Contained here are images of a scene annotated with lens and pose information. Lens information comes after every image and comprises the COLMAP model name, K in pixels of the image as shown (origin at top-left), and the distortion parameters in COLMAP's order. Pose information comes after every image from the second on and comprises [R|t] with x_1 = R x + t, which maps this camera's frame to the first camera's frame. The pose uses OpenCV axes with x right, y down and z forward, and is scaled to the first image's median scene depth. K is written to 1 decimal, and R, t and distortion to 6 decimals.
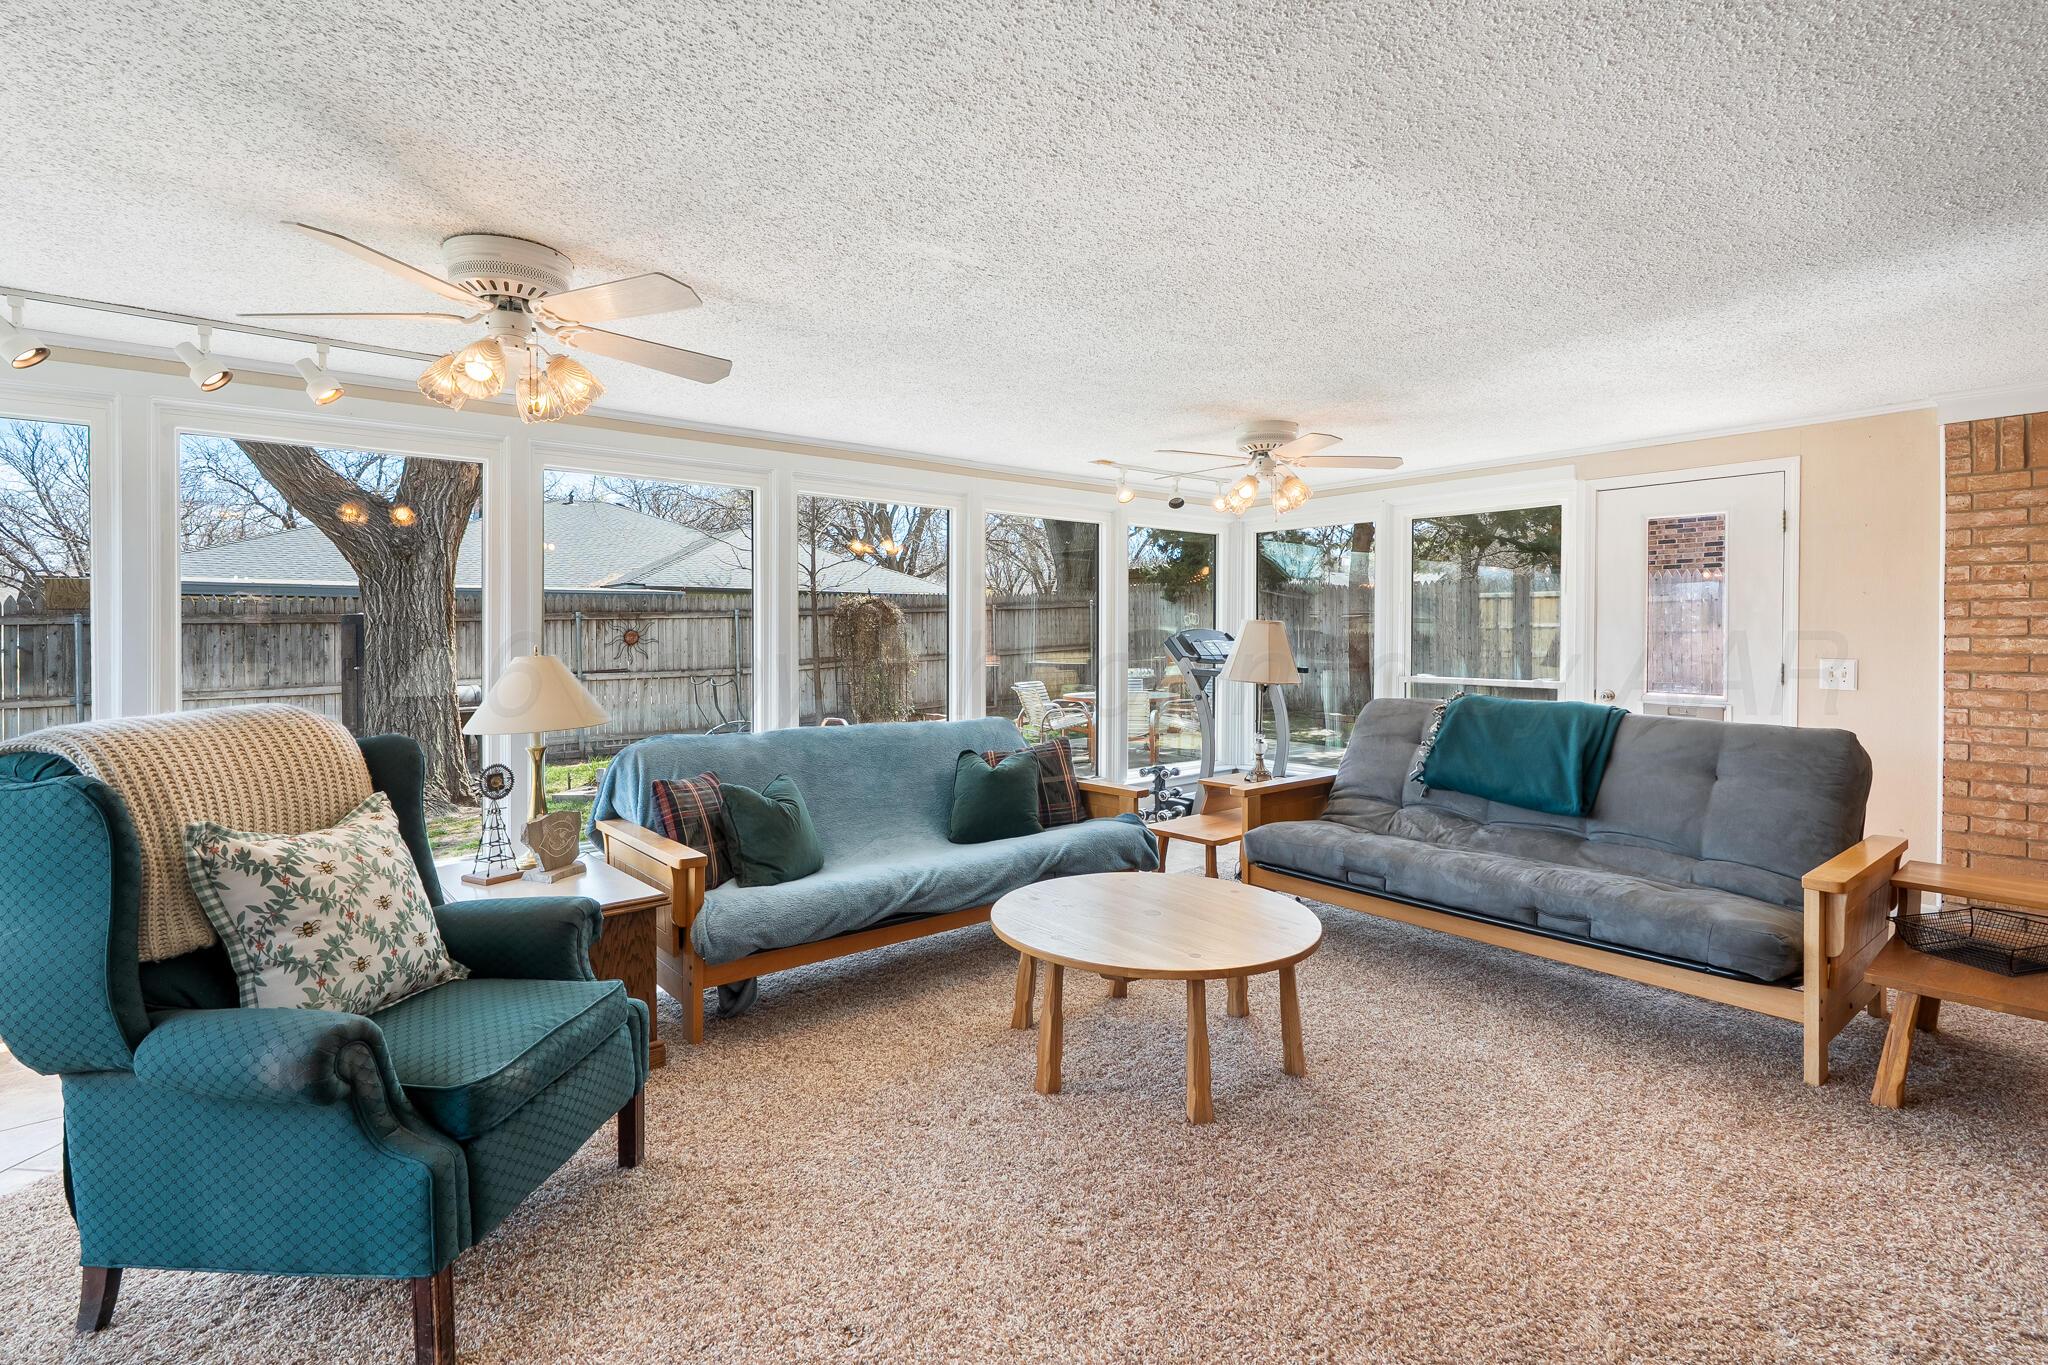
lens RADIAL K [[931.8, 0, 1046.9], [0, 931.8, 645.2], [0, 0, 1]] dist [-0.007629, 0.003288]
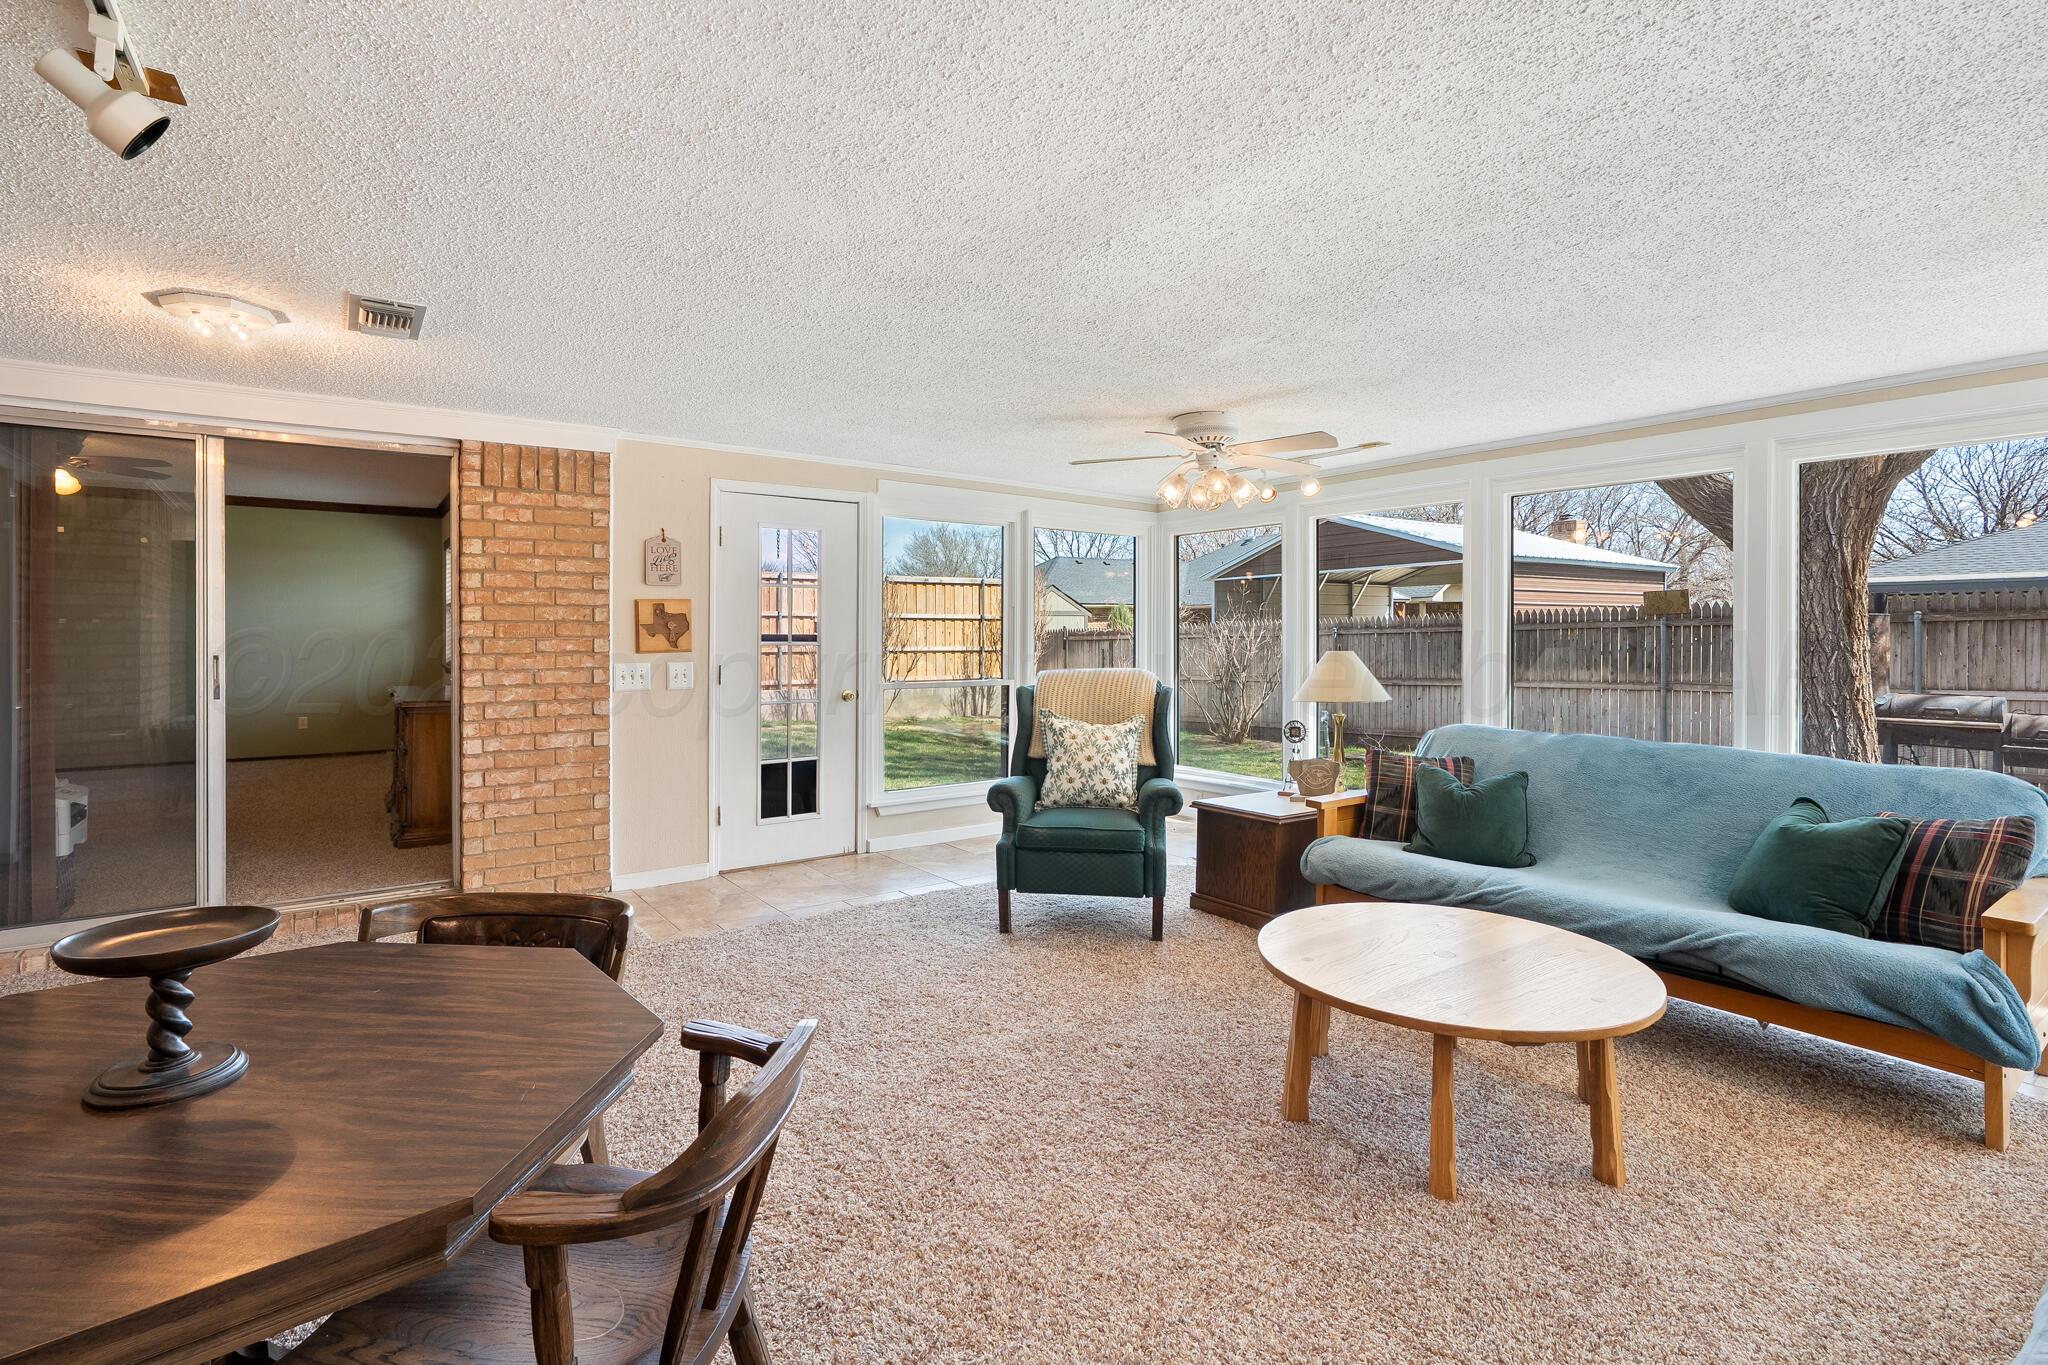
lens RADIAL K [[931.8, 0, 1001.4], [0, 931.8, 631.7], [0, 0, 1]] dist [-0.007629, 0.003288]
pose [[-0.065246, -0.002551, -0.997866, 0.907257], [-0.012427, 0.999921, -0.001743, -0.009568], [0.997792, 0.012287, -0.065273, 0.564631]]
